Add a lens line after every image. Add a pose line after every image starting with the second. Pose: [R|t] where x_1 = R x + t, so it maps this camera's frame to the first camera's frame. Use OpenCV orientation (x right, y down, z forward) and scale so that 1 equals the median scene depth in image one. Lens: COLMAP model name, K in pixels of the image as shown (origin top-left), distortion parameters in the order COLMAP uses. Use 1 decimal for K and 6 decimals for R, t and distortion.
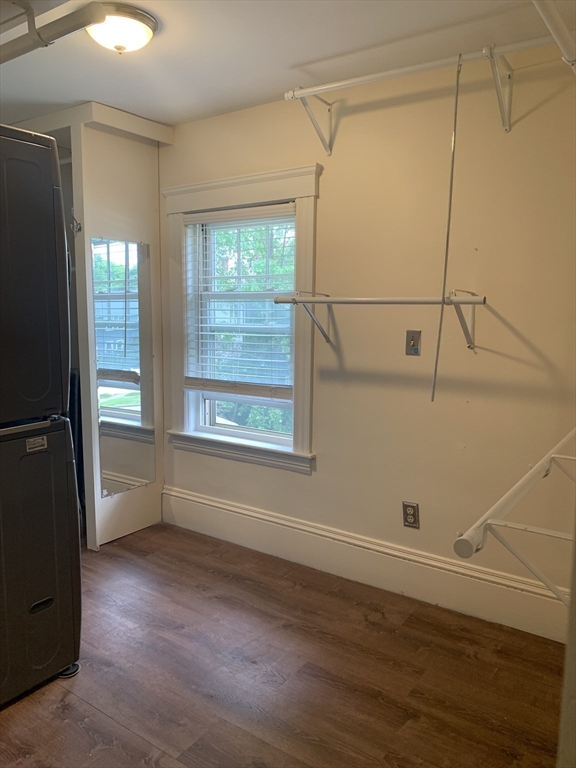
lens RADIAL K [[592.3, 0, 286.9], [0, 592.3, 384.5], [0, 0, 1]] dist [0.008426, -0.001858]
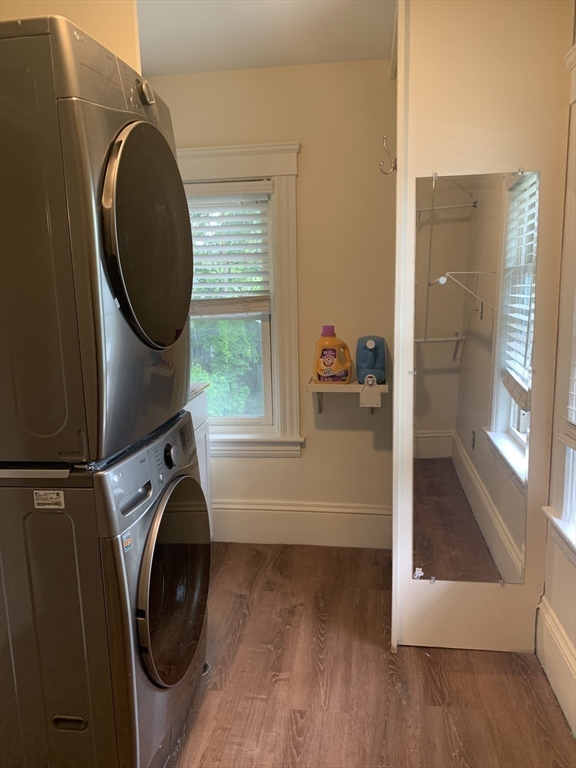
lens RADIAL K [[592.3, 0, 287.6], [0, 592.3, 384.0], [0, 0, 1]] dist [0.008426, -0.001858]
pose [[0.452172, 0.129551, -0.882472, 0.181555], [-0.086587, 0.991098, 0.101131, -0.078686], [0.887718, 0.030682, 0.459364, 0.583000]]
